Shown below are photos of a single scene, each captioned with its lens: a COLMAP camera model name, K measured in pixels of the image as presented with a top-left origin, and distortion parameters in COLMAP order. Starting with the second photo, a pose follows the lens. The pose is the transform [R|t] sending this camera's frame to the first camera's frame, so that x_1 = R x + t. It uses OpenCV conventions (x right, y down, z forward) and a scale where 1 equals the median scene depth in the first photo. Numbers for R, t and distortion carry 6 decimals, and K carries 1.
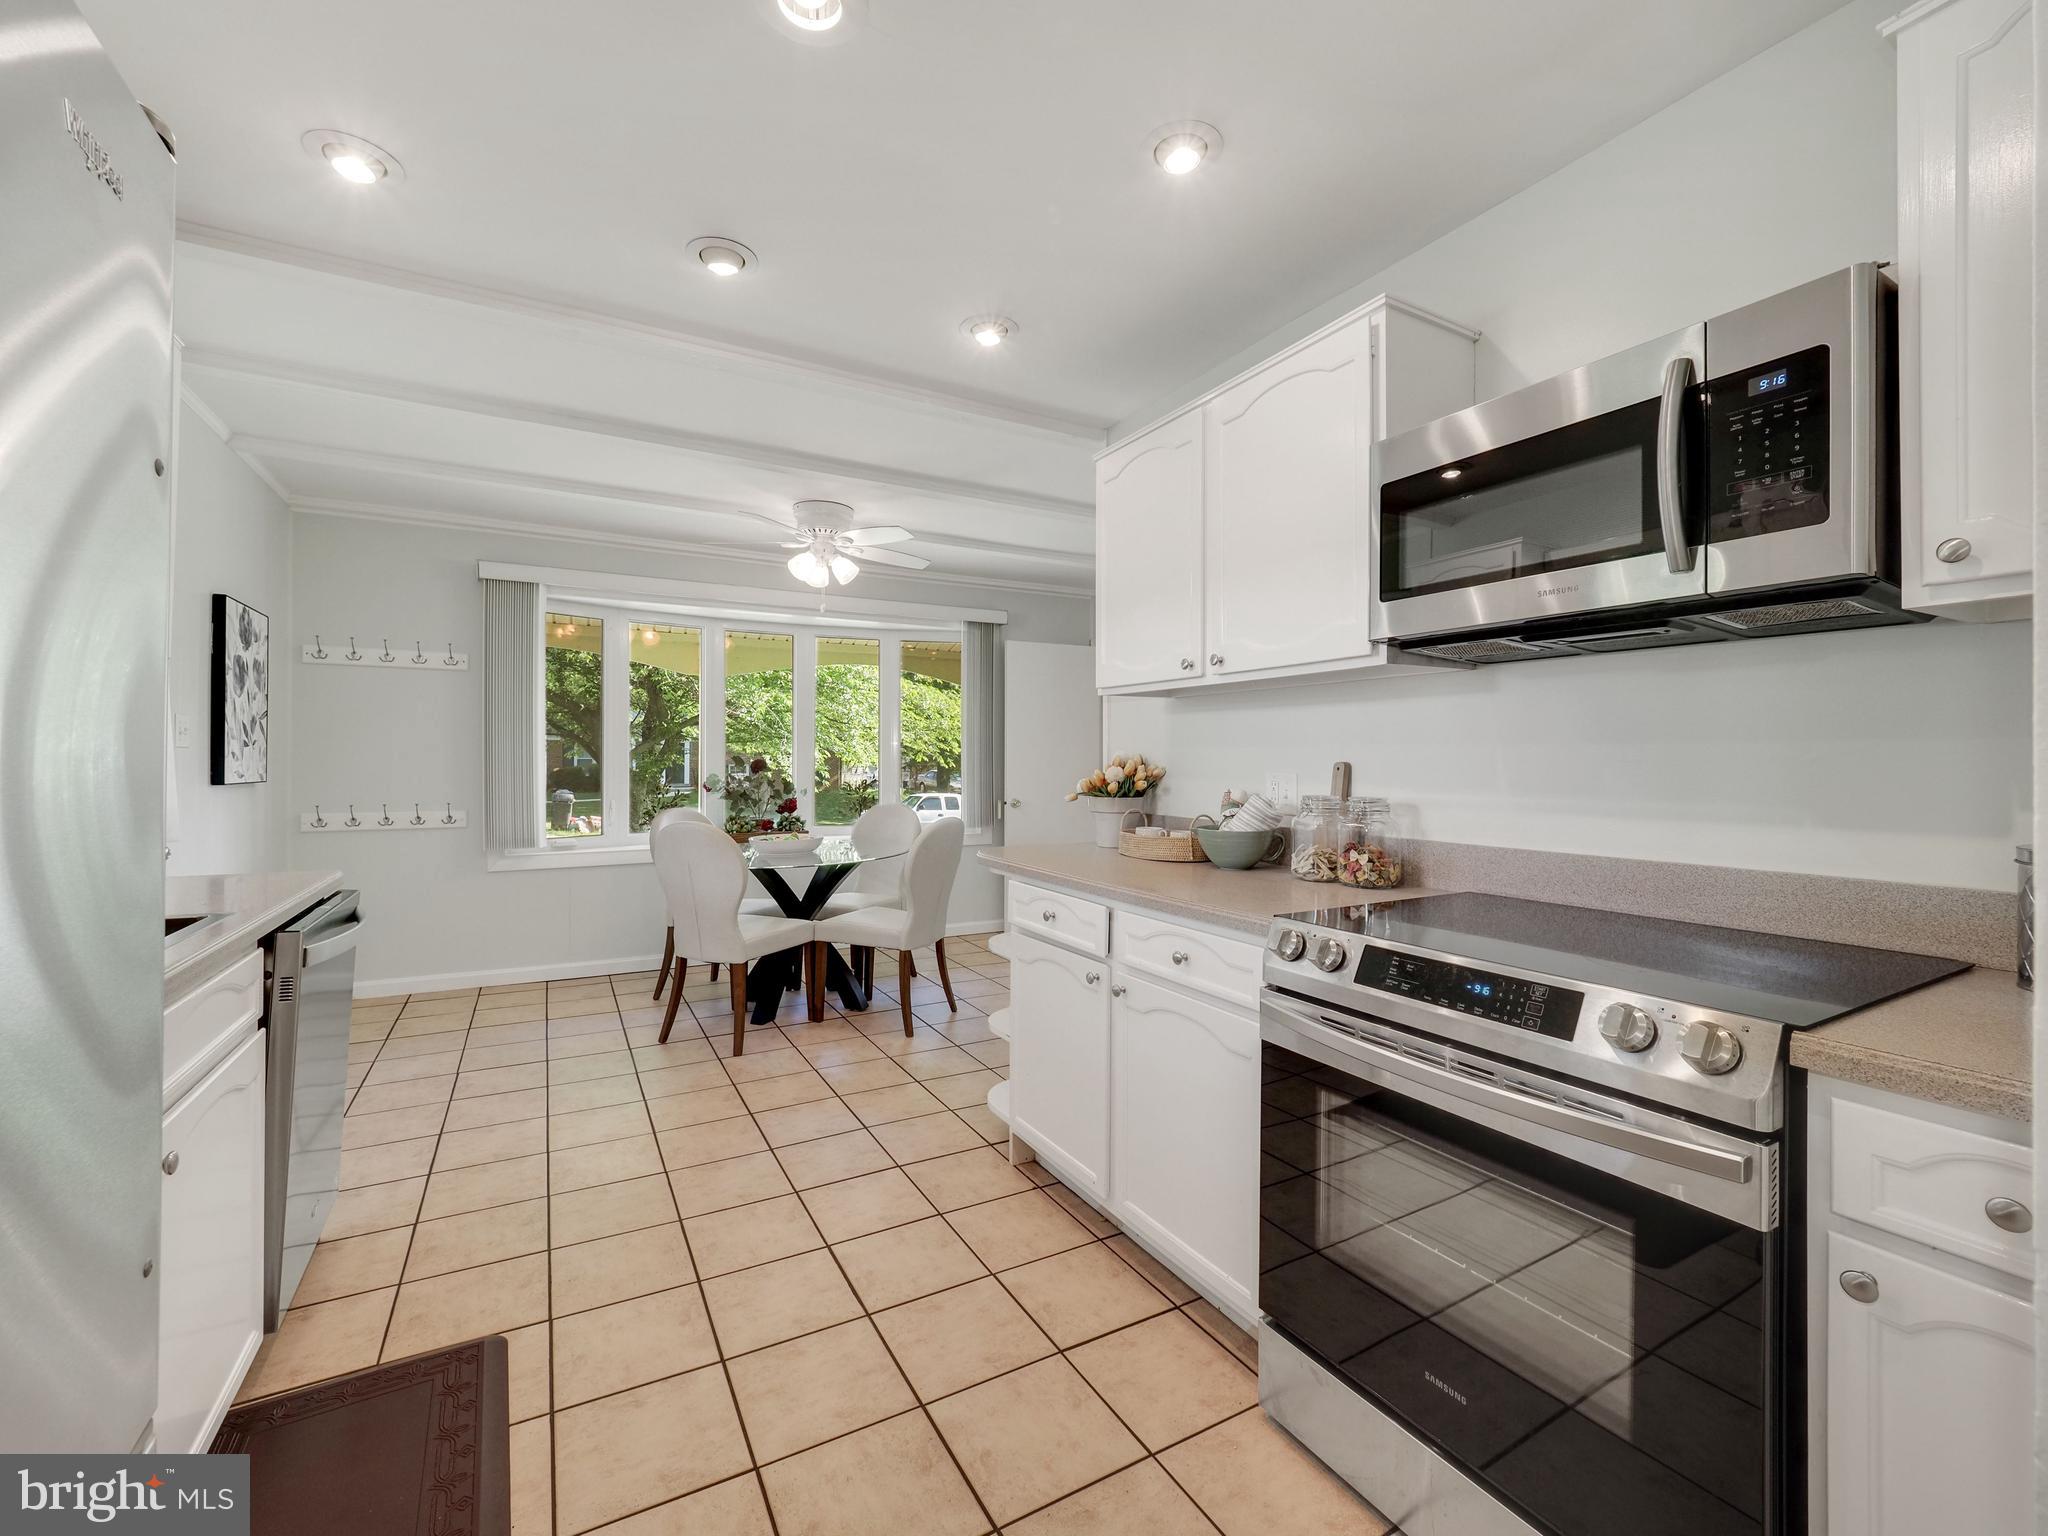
lens RADIAL K [[859.1, 0, 1031.3], [0, 859.1, 768.9], [0, 0, 1]] dist [-0.002690, -0.001709]
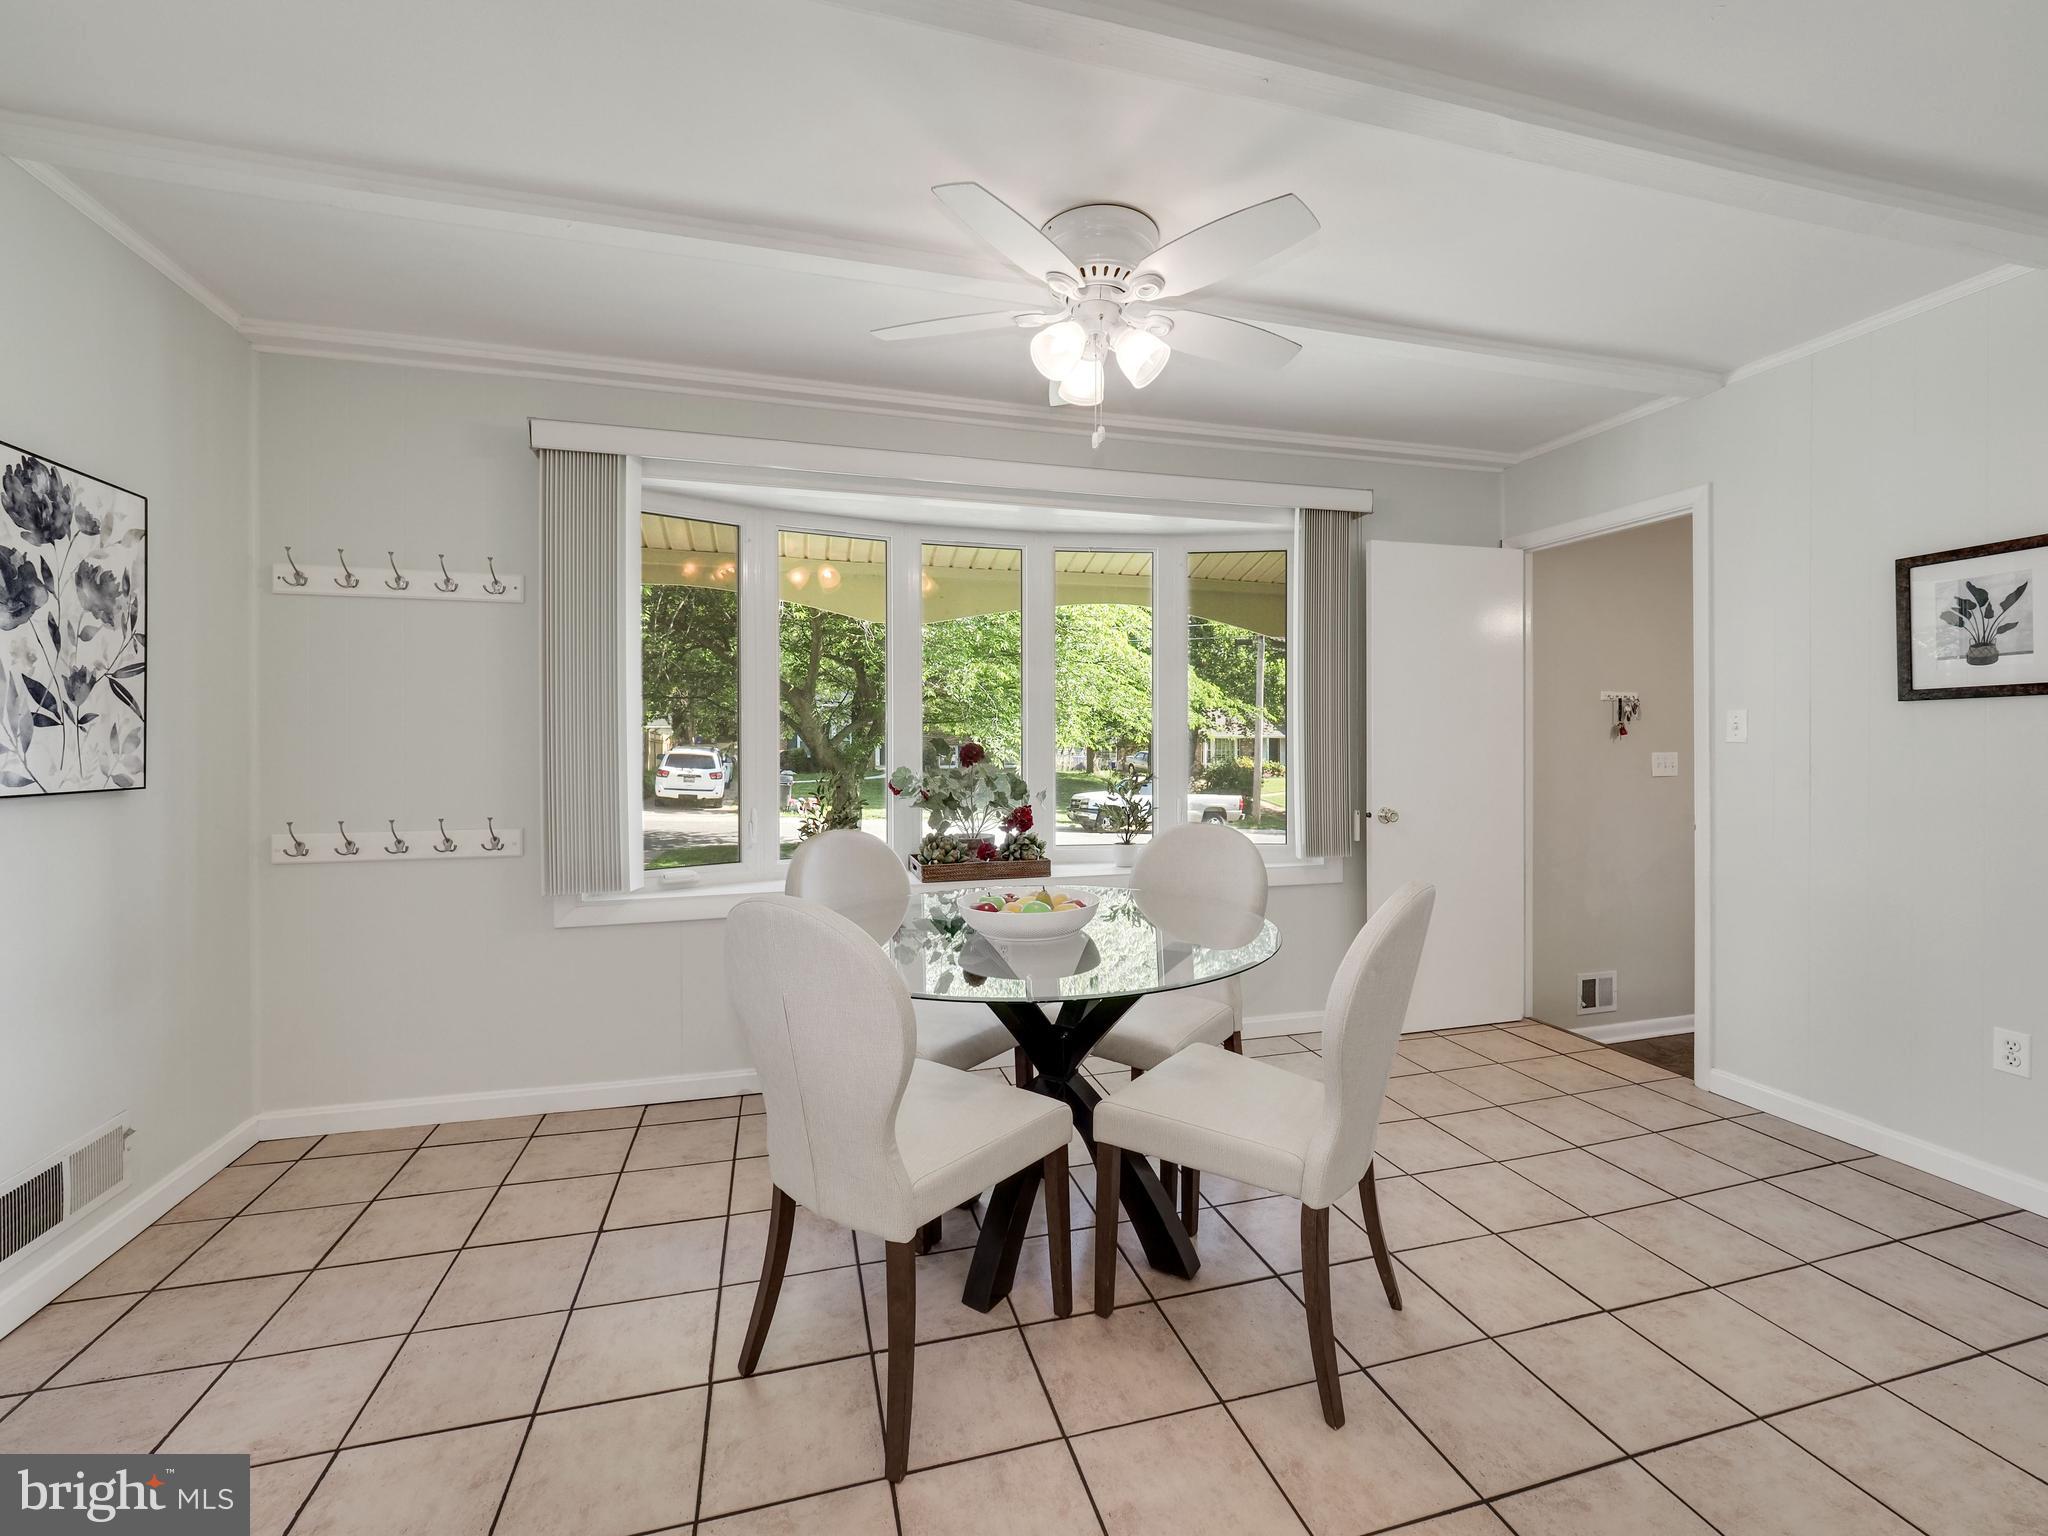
lens RADIAL K [[859.1, 0, 1018.2], [0, 859.1, 756.6], [0, 0, 1]] dist [-0.002690, -0.001709]
pose [[0.969594, -0.000415, -0.244718, -0.134093], [0.002556, 0.999961, 0.008435, -0.006533], [0.244705, -0.008804, 0.969558, 0.409449]]
